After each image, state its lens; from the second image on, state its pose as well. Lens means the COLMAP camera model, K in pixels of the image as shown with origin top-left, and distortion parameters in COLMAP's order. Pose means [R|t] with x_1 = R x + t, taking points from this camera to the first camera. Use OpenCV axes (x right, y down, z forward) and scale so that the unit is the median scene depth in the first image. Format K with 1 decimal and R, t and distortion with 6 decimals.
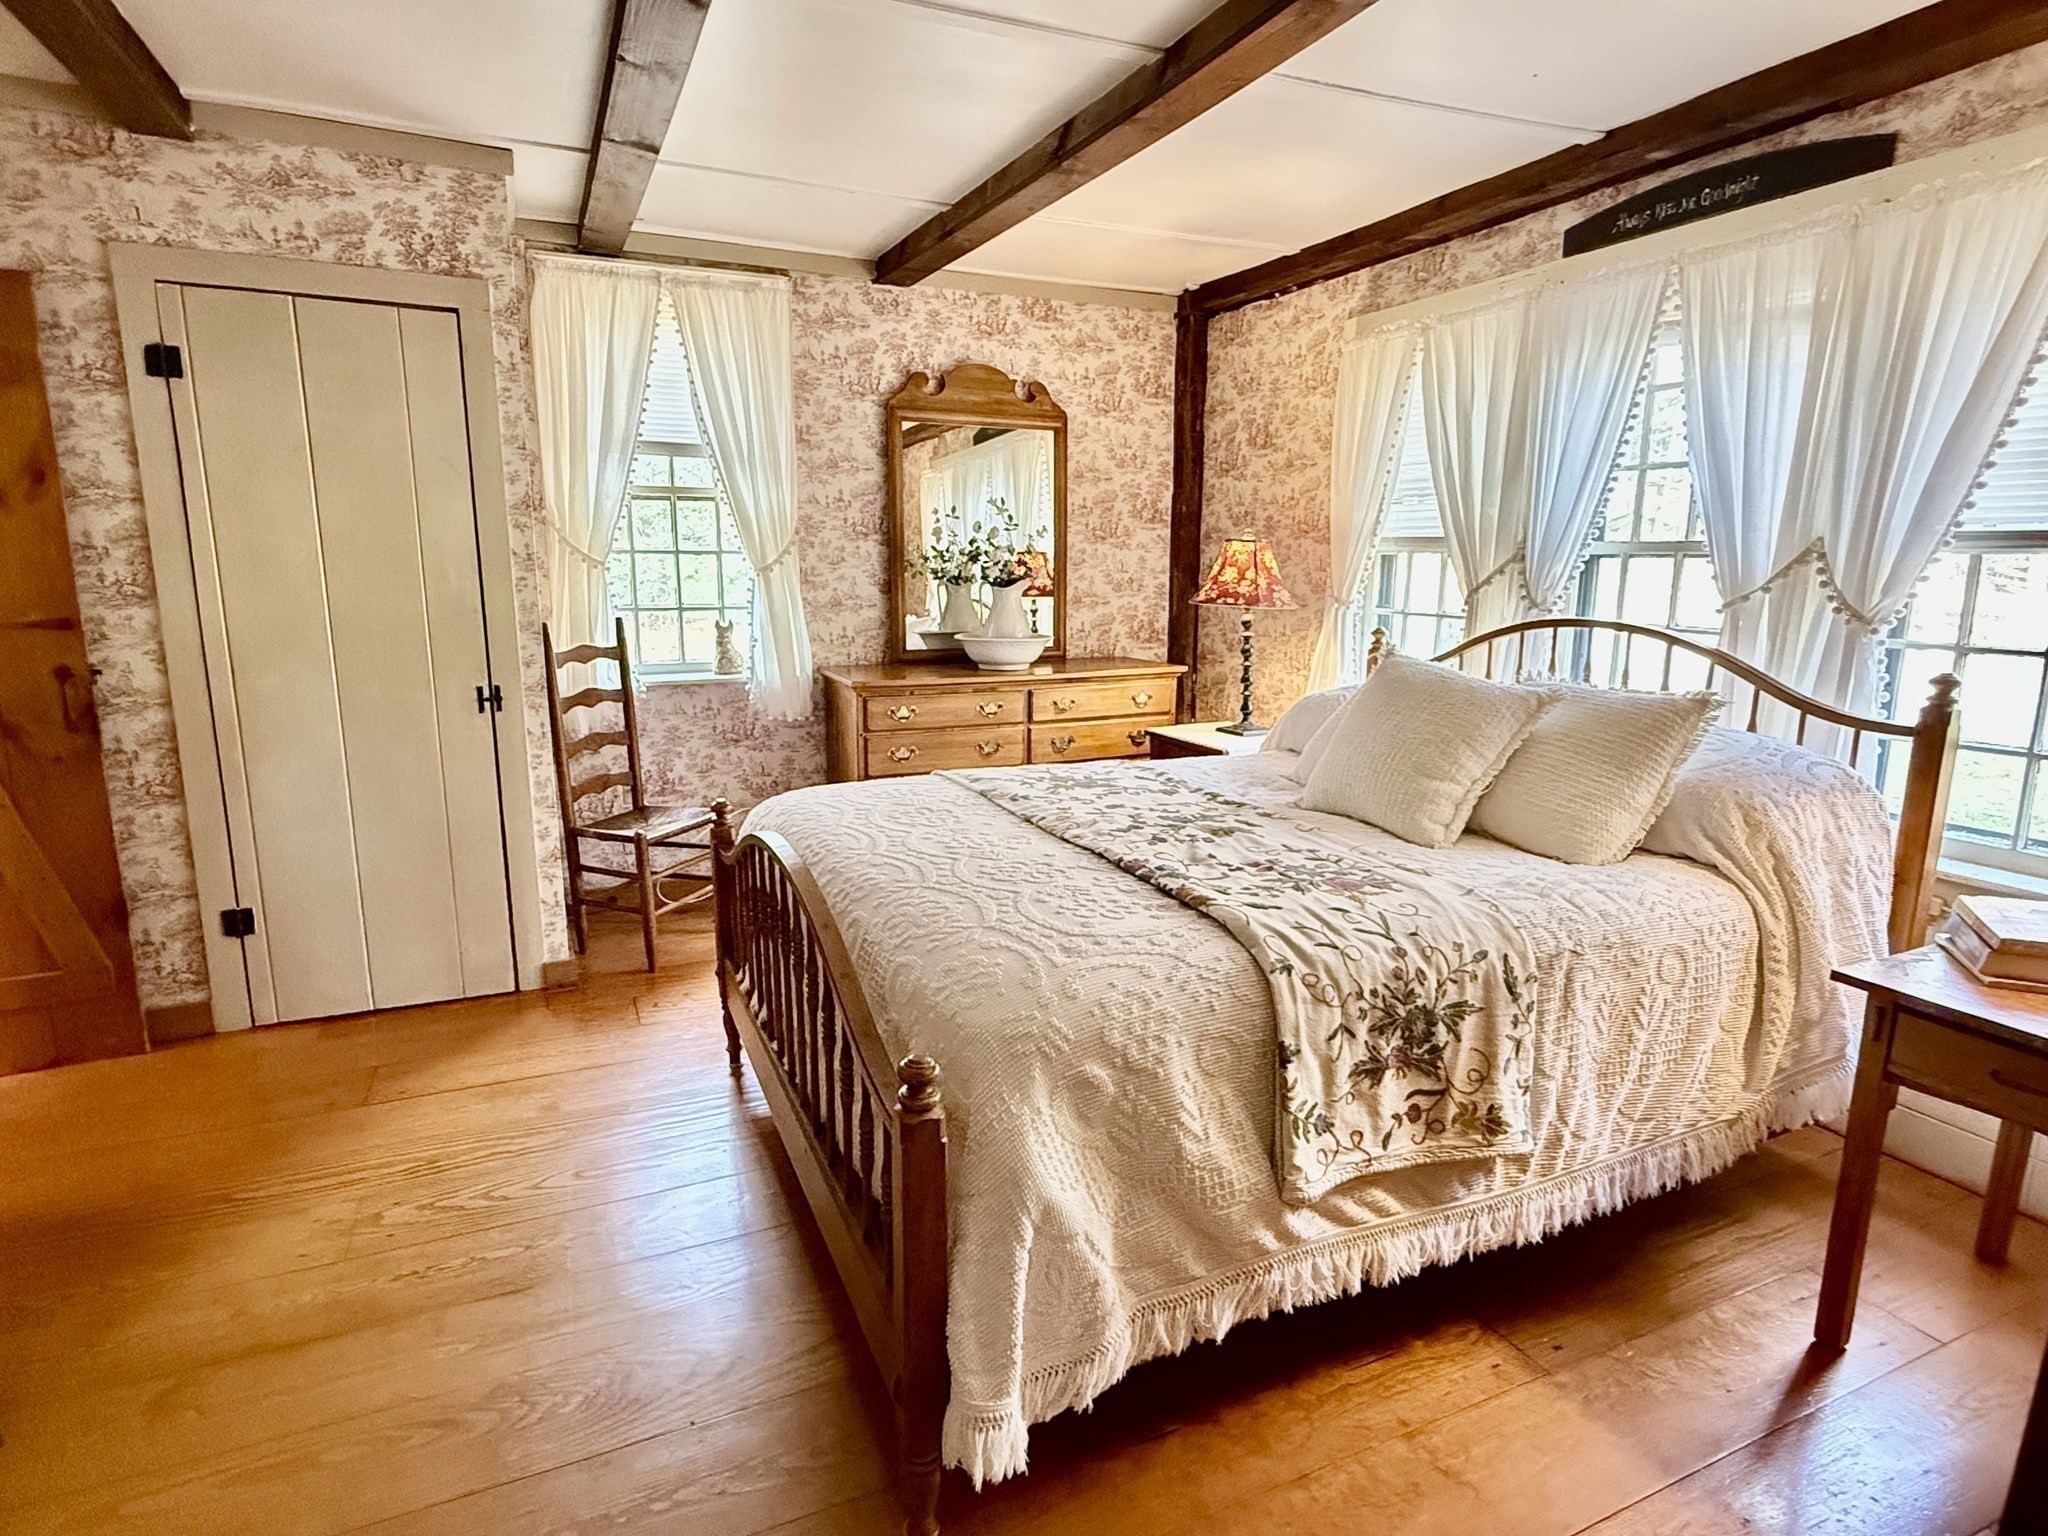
lens RADIAL K [[1088.1, 0, 1024.0], [0, 1088.1, 768.0], [0, 0, 1]] dist [-0.000532, 0.001792]
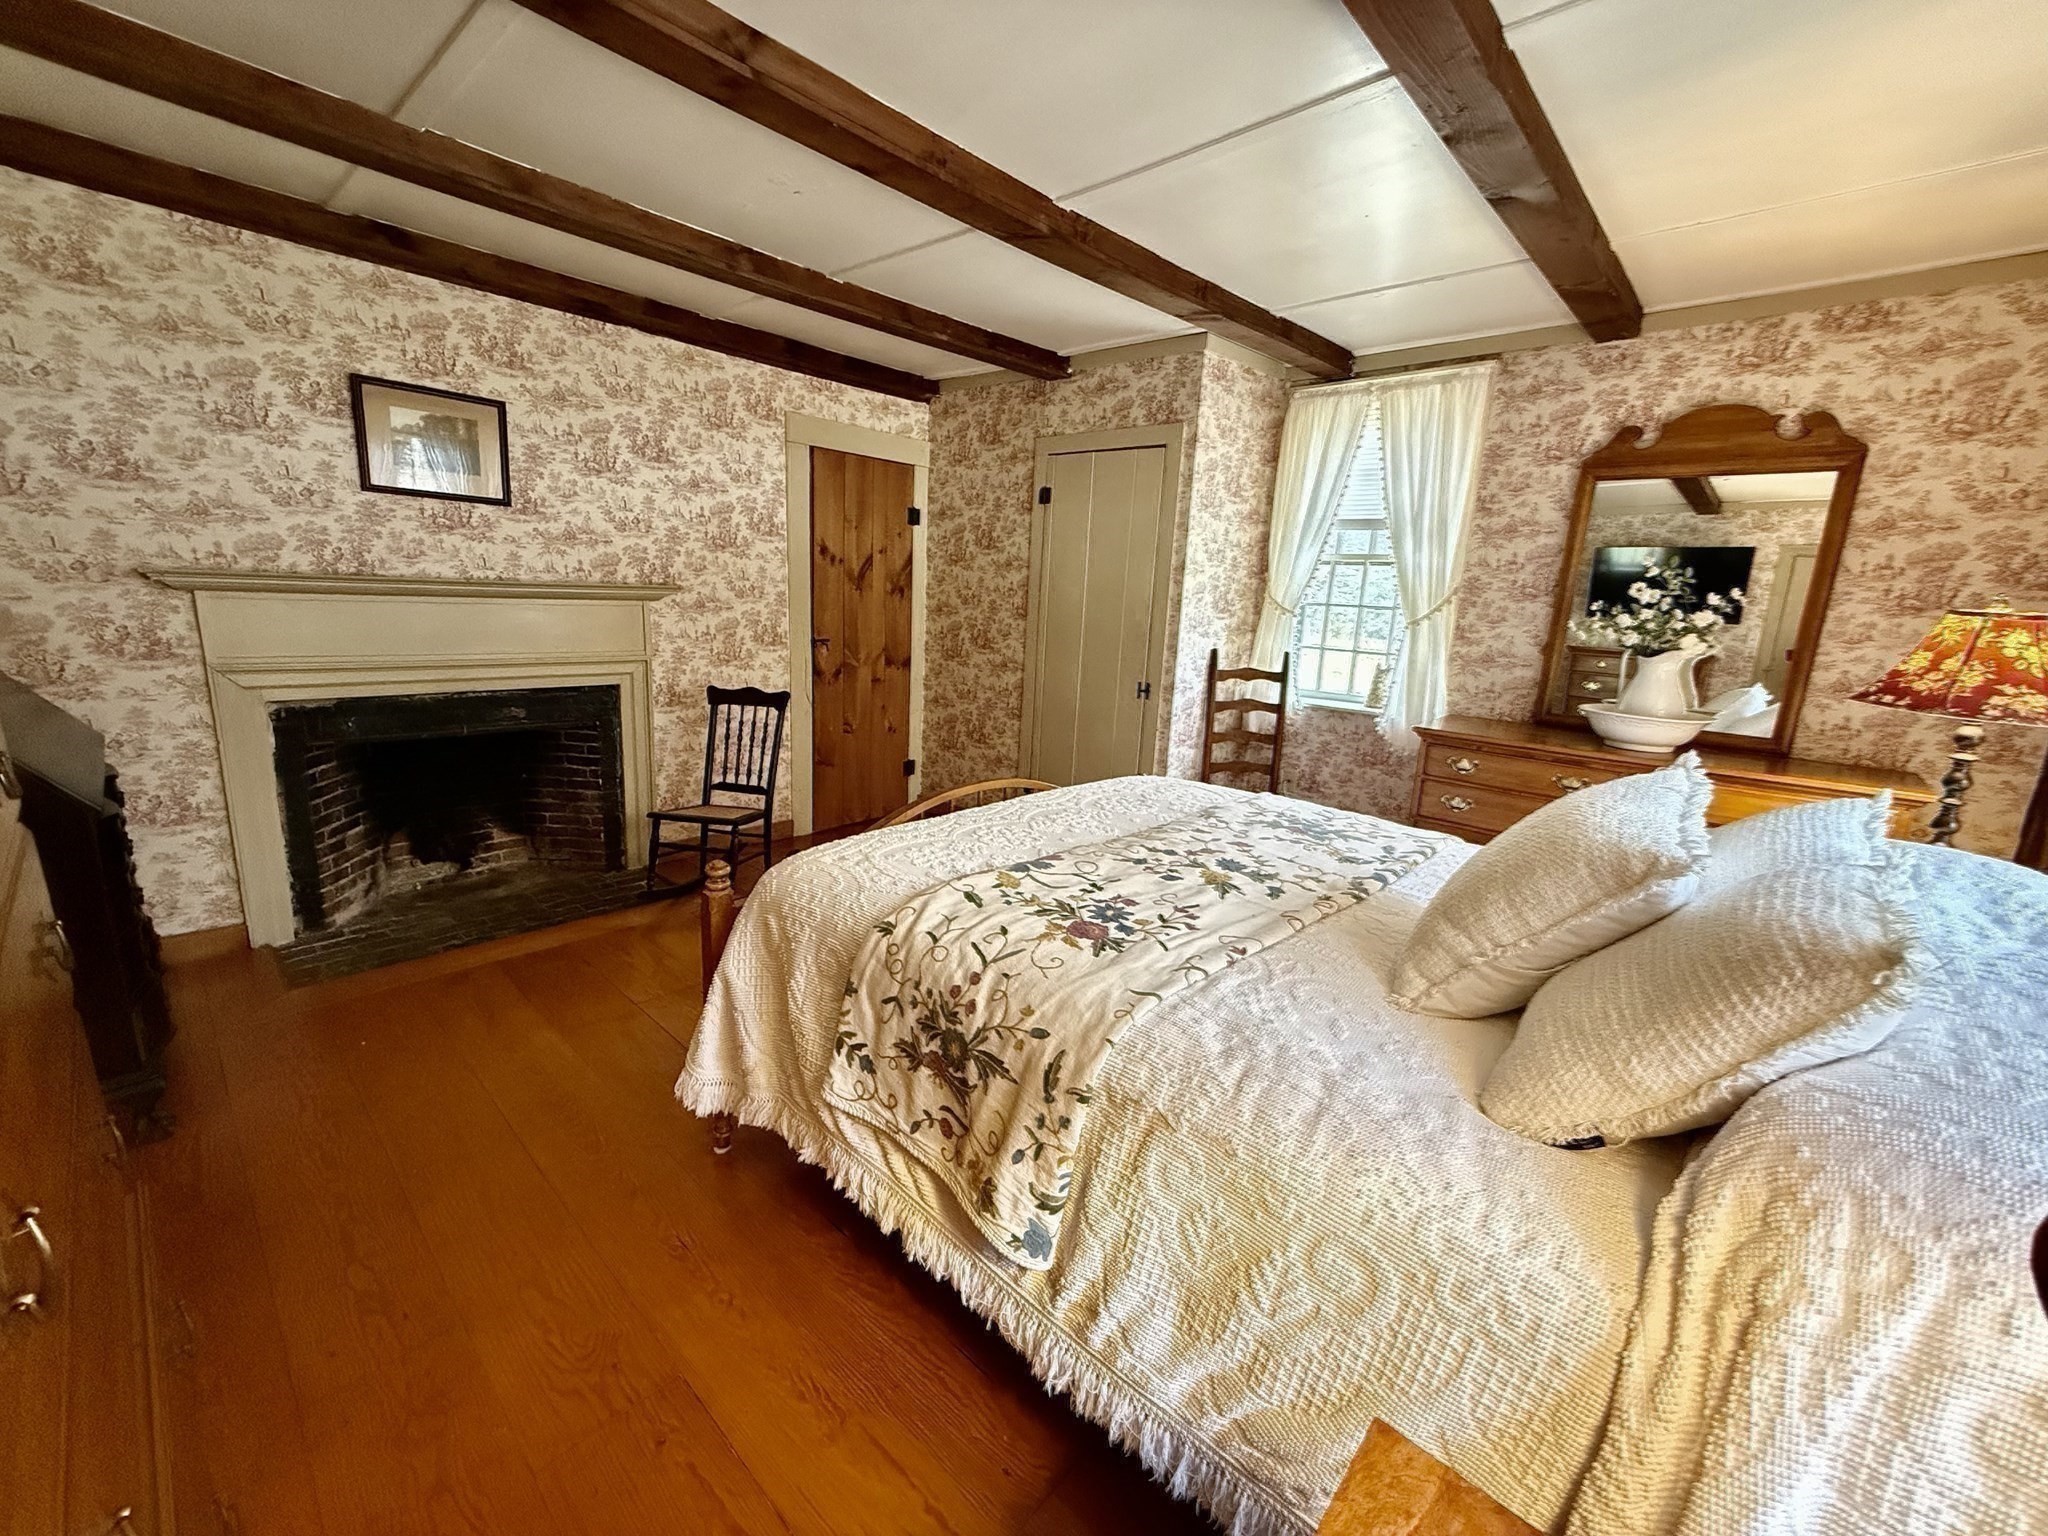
lens RADIAL K [[822.2, 0, 1024.0], [0, 822.2, 768.0], [0, 0, 1]] dist [0.000859, -0.000245]
pose [[0.384873, 0.207473, -0.899349, 0.481210], [-0.218067, 0.967261, 0.129819, -0.064115], [0.896839, 0.146154, 0.417515, 0.321317]]
